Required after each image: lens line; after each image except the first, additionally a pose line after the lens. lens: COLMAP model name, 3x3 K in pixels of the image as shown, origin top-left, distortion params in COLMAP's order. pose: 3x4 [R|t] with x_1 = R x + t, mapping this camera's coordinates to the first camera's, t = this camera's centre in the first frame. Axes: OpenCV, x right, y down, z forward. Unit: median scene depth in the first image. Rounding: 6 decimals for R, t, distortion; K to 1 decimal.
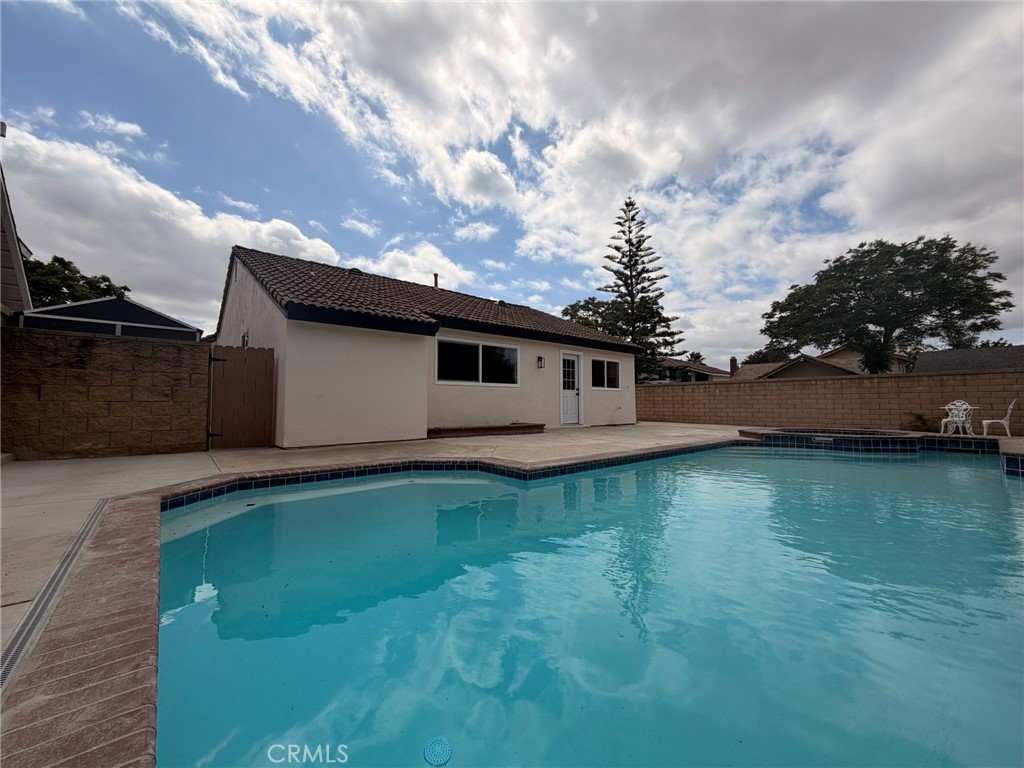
lens RADIAL K [[406.4, 0, 512.4], [0, 406.4, 385.1], [0, 0, 1]] dist [0.001700, 0.000605]
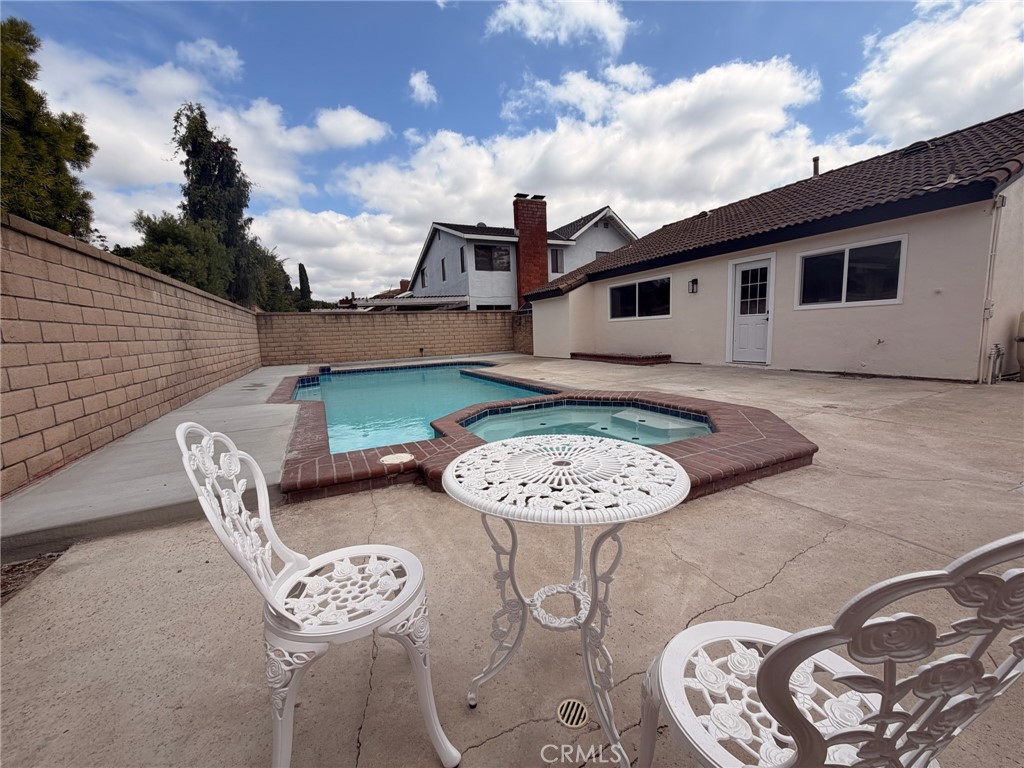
lens RADIAL K [[406.4, 0, 515.2], [0, 406.4, 383.2], [0, 0, 1]] dist [0.001700, 0.000605]
pose [[-0.251562, 0.133711, -0.958560, 0.933704], [0.084789, 0.989648, 0.115796, 0.013737], [0.964120, -0.052145, -0.260294, 0.789303]]
